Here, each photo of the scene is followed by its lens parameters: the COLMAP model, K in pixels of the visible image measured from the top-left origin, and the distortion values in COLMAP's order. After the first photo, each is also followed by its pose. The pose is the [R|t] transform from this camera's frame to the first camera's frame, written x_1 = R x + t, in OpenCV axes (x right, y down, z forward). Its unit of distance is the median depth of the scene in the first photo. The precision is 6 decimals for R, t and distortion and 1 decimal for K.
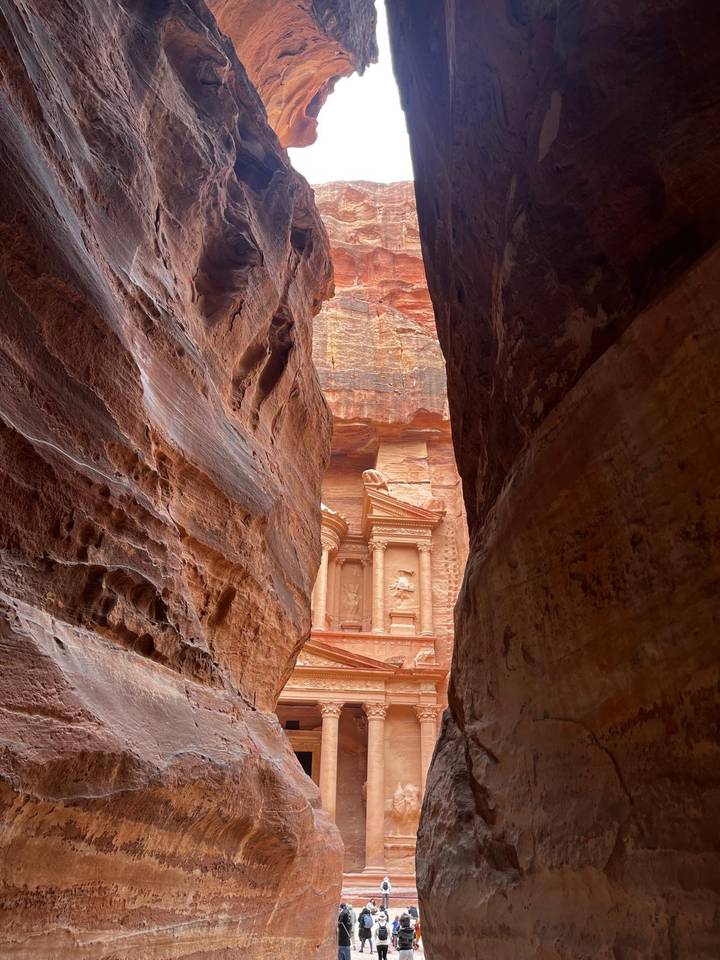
lens RADIAL K [[752.3, 0, 360.0], [0, 752.3, 480.0], [0, 0, 1]] dist [0.002404, -0.005467]
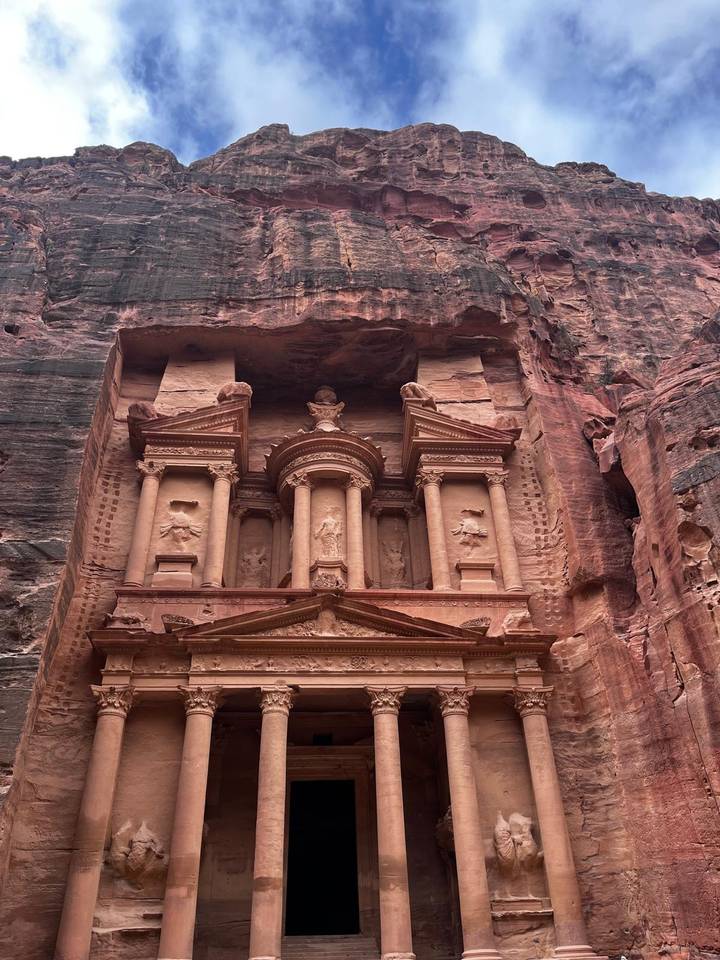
lens RADIAL K [[752.3, 0, 360.0], [0, 752.3, 480.0], [0, 0, 1]] dist [0.002404, -0.005467]
pose [[0.998706, -0.045542, 0.022624, -0.058592], [0.047796, 0.992575, -0.111850, 0.164852], [-0.017362, 0.112786, 0.993468, 0.294822]]
